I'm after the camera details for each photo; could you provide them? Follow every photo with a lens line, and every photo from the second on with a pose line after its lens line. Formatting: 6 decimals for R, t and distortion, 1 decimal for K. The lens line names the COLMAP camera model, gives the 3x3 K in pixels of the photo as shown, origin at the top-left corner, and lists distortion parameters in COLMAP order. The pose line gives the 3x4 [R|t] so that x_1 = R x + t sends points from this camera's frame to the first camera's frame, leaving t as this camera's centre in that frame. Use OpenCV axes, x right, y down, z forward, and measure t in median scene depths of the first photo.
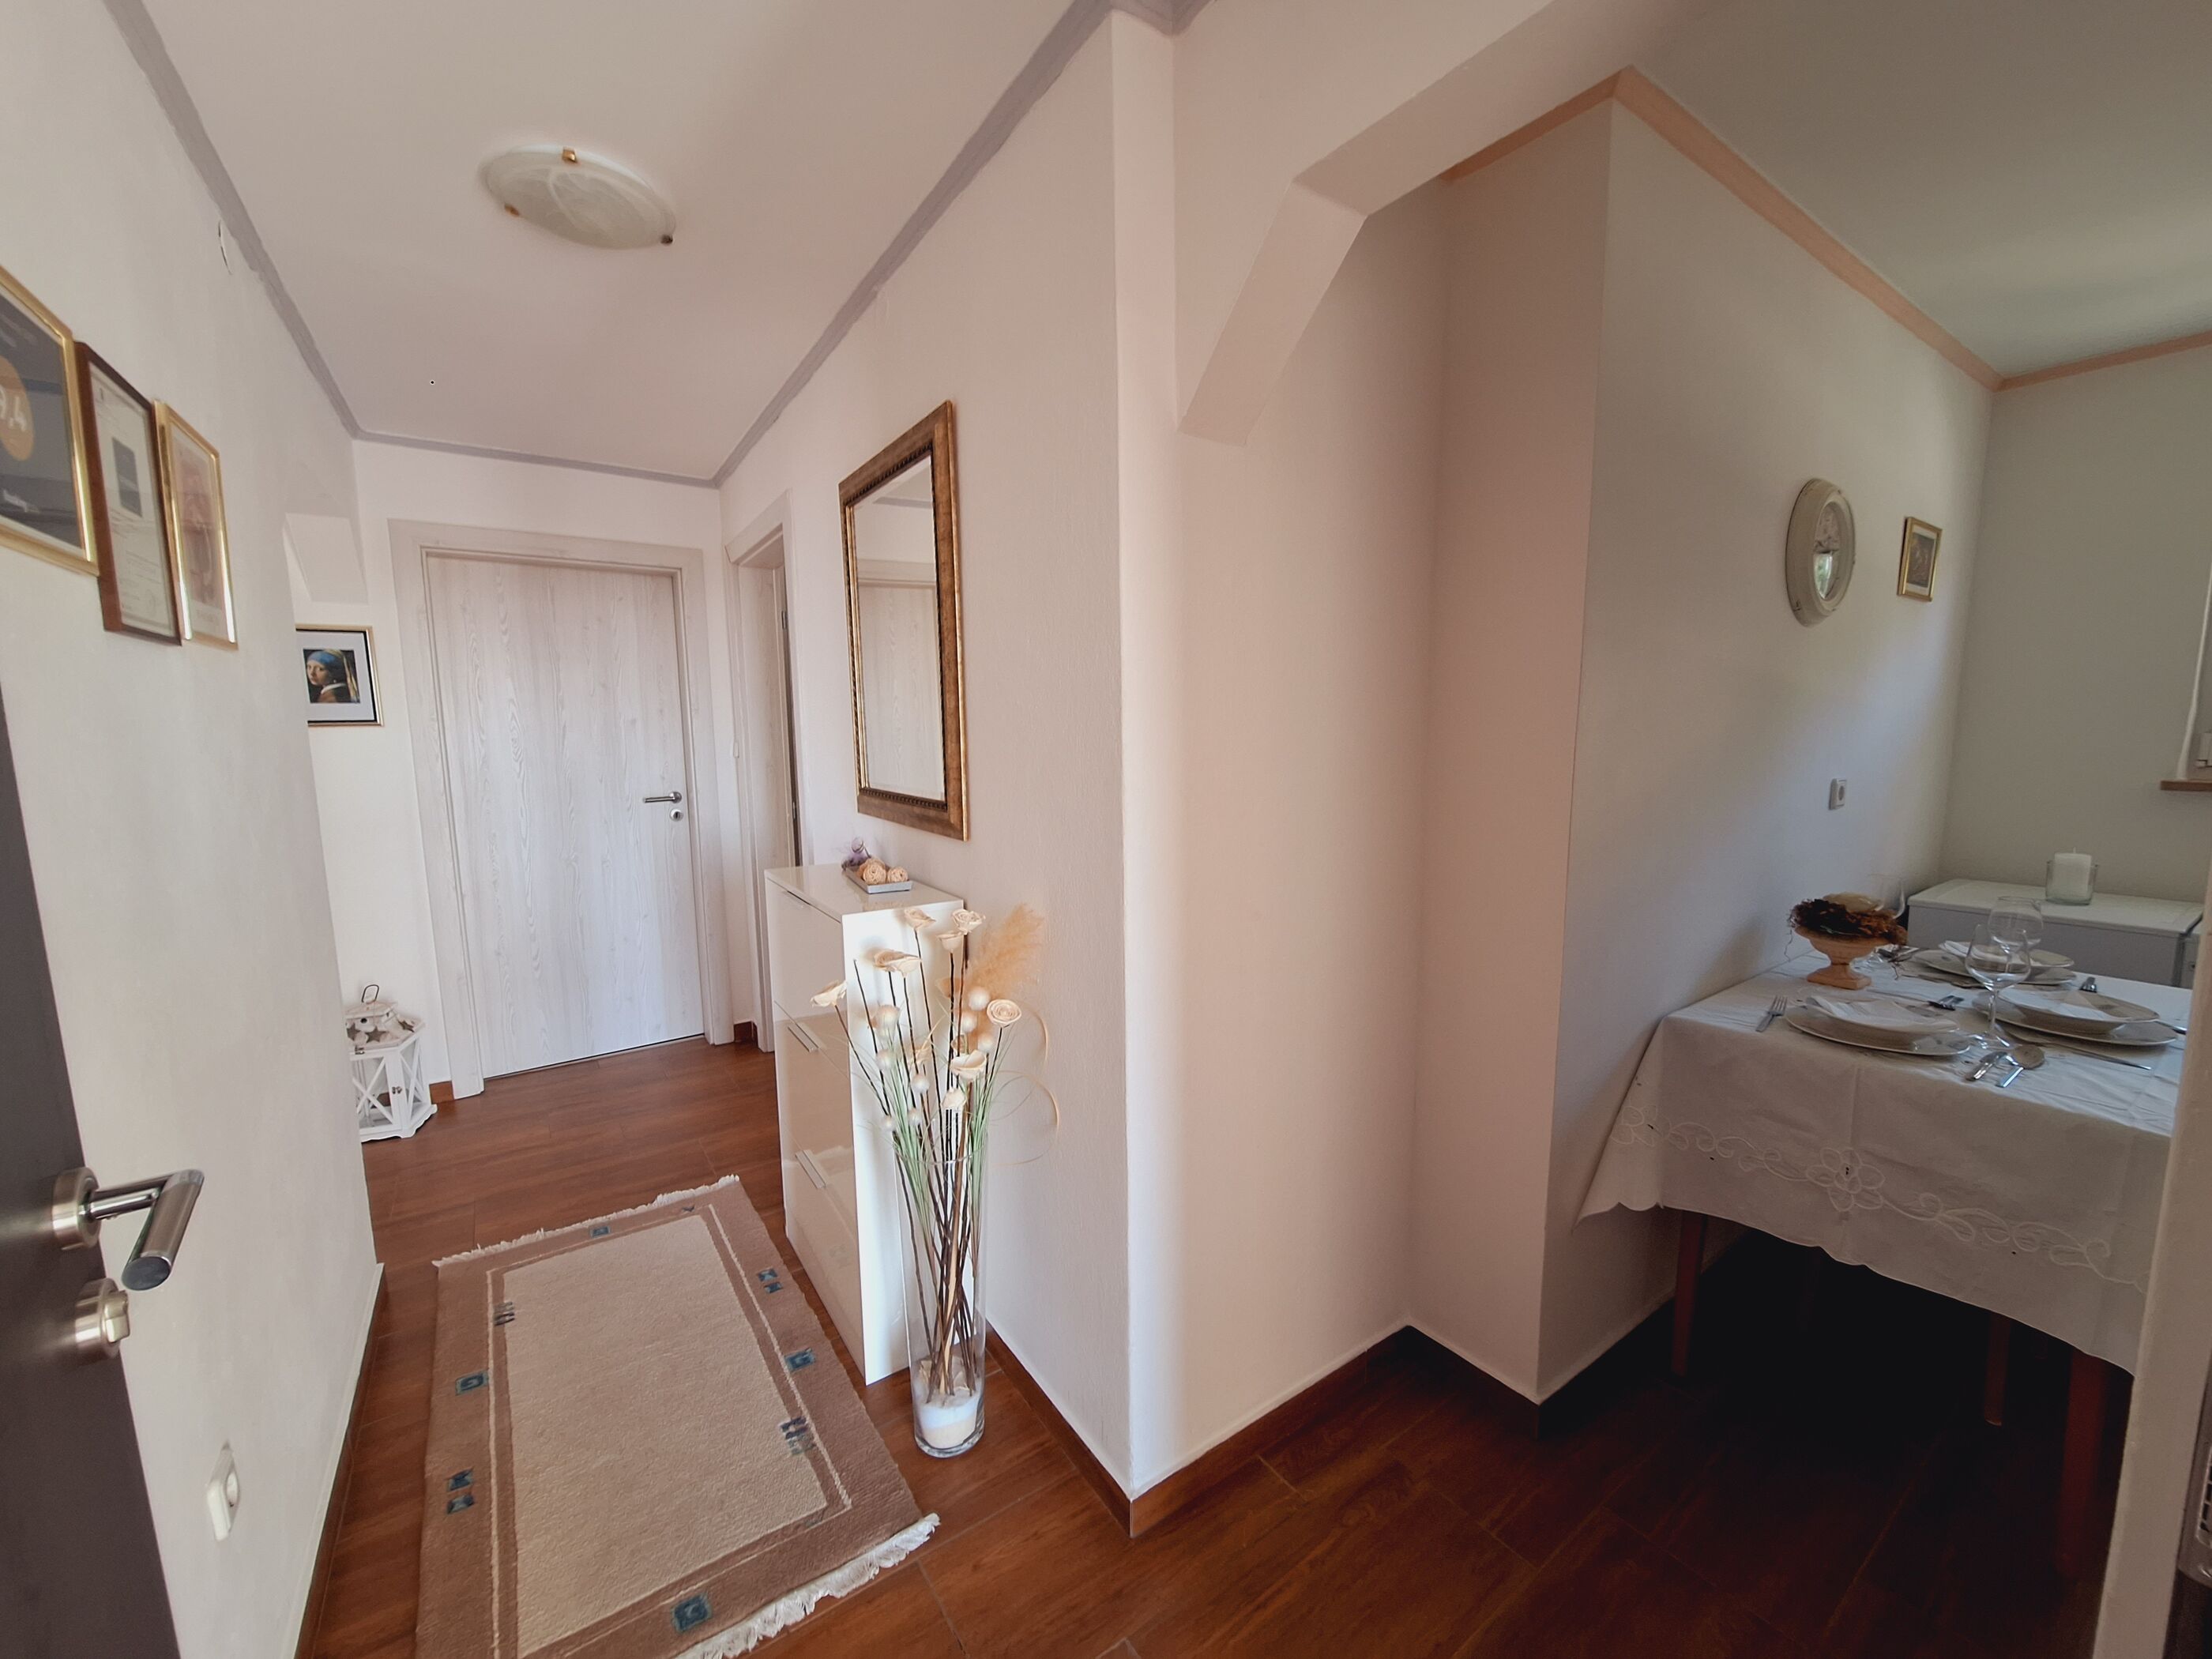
lens RADIAL K [[876.6, 0, 1111.7], [0, 876.6, 824.0], [0, 0, 1]] dist [-0.007854, 0.000862]
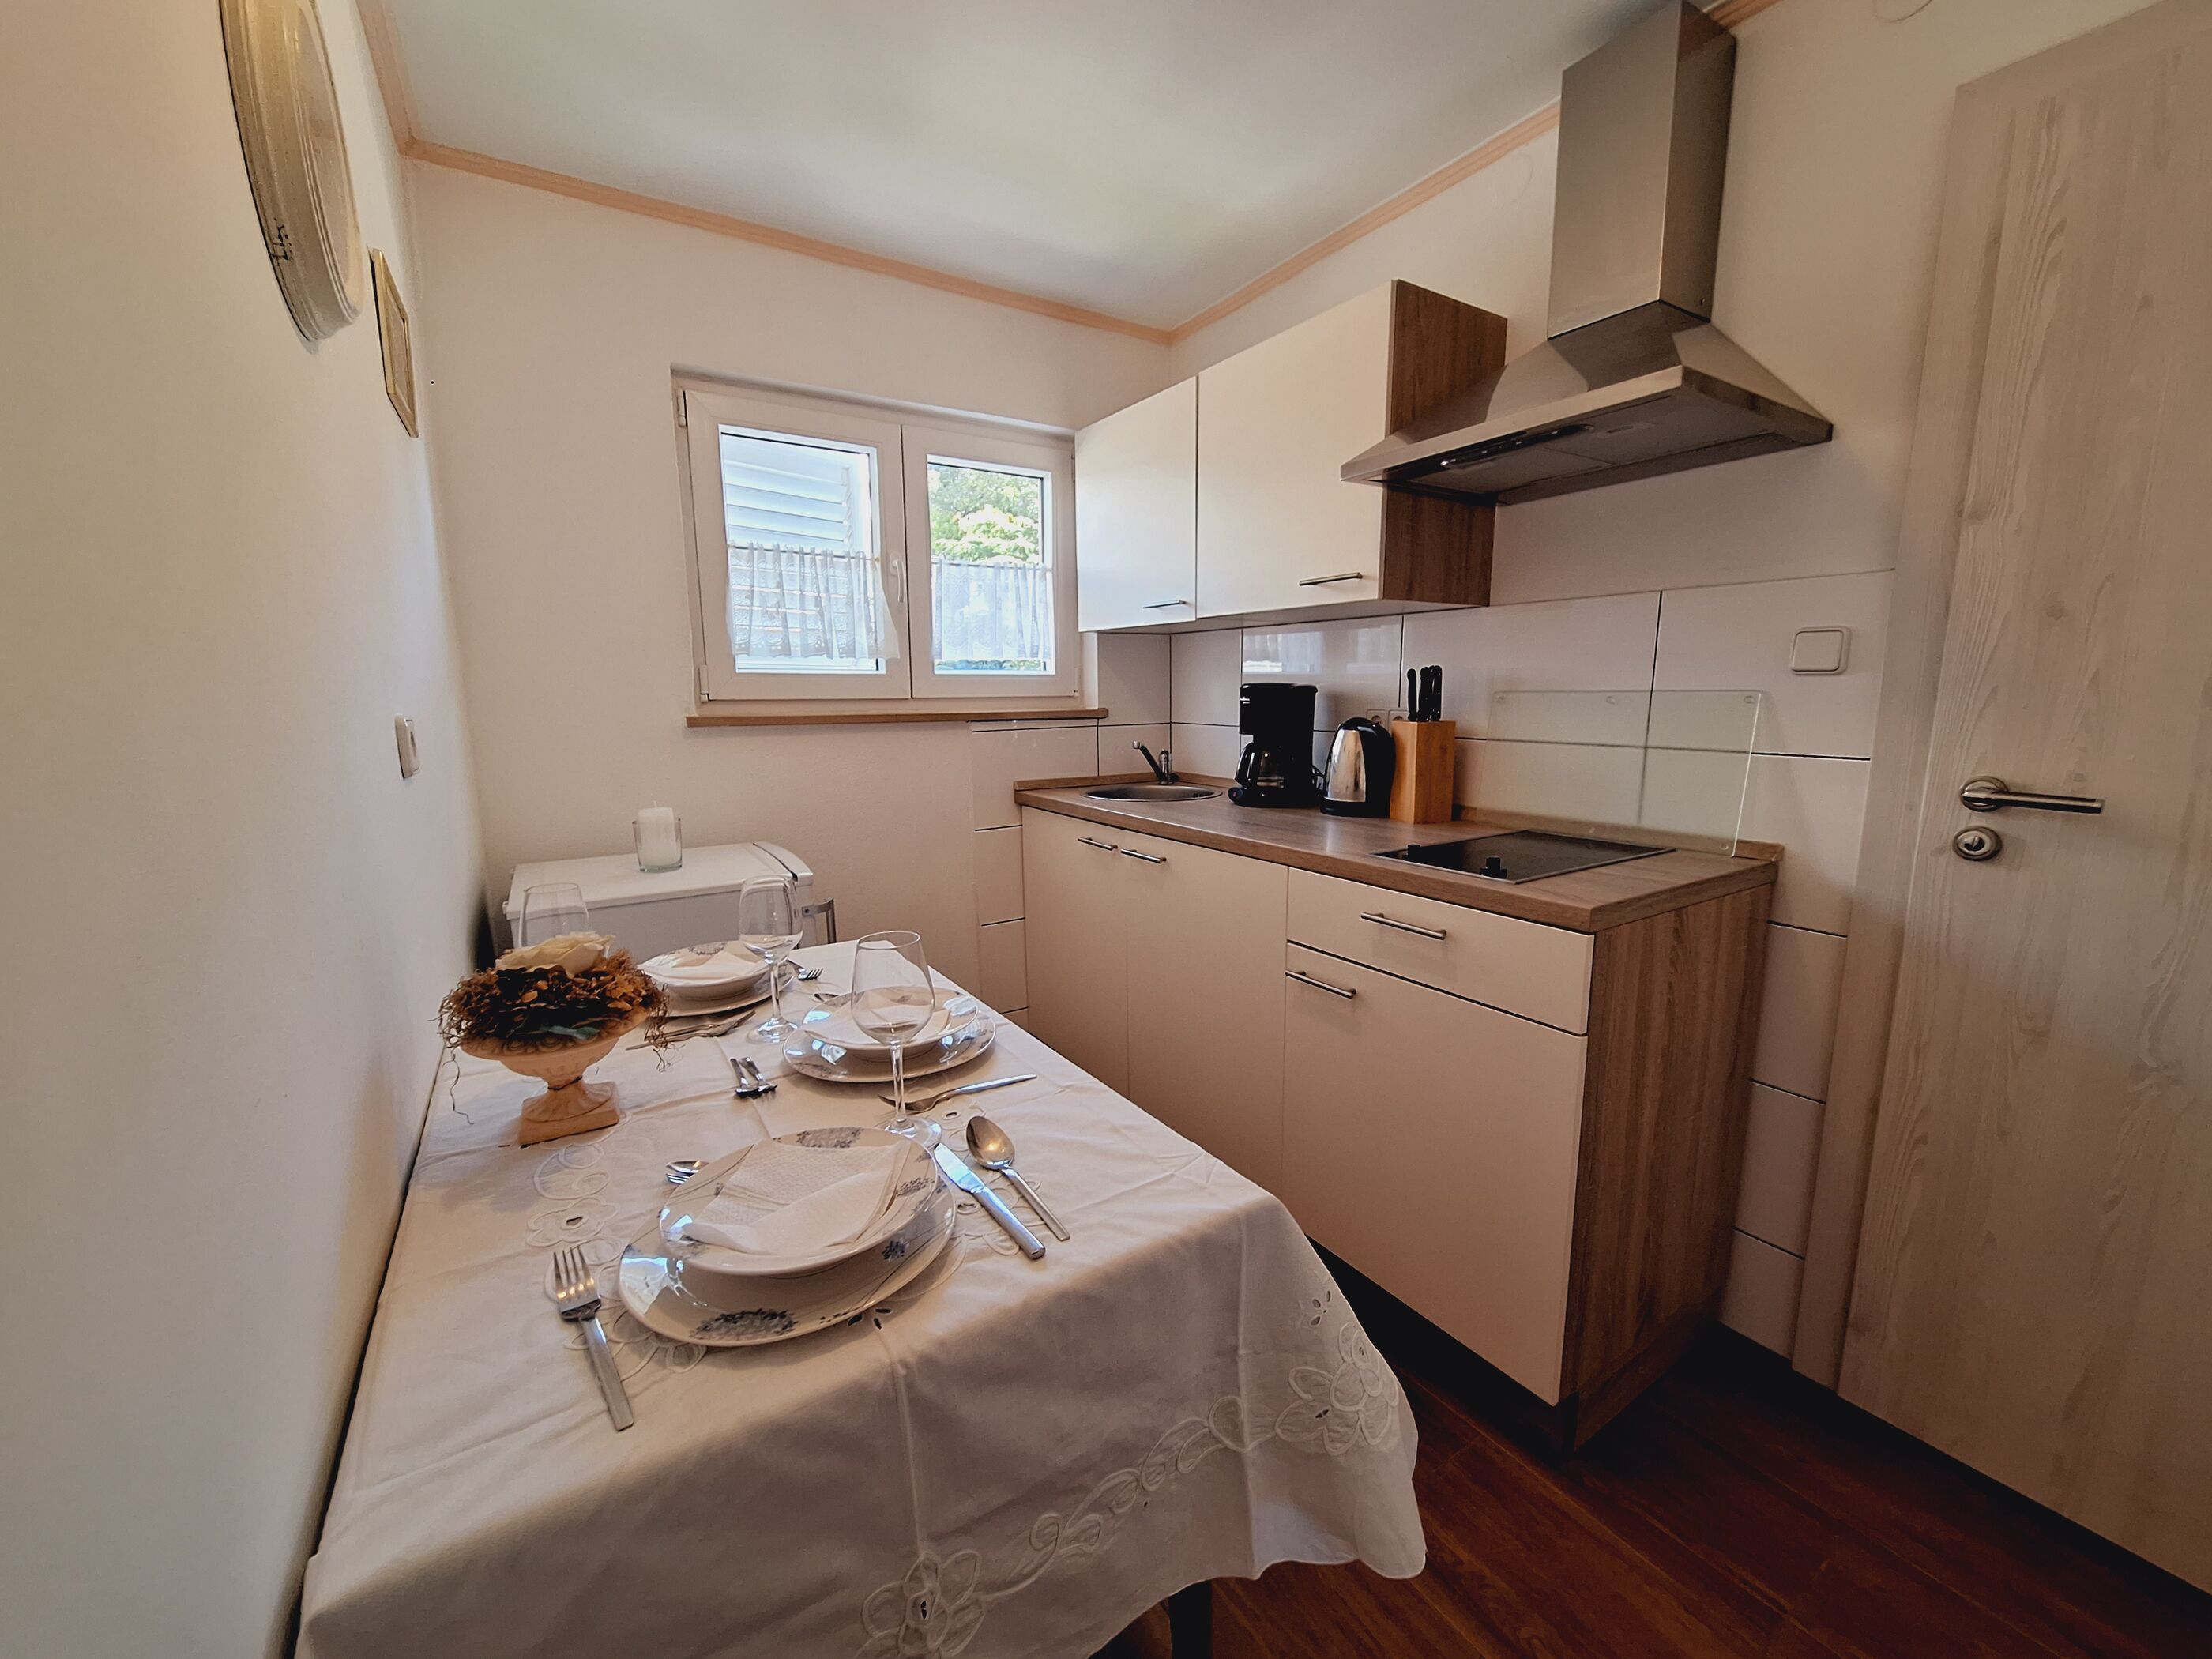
lens RADIAL K [[876.6, 0, 1120.6], [0, 876.6, 829.9], [0, 0, 1]] dist [-0.007854, 0.000862]
pose [[0.036593, -0.151459, 0.987786, 0.384379], [0.128239, 0.980987, 0.145666, -0.010006], [-0.991068, 0.121342, 0.055320, 0.648997]]
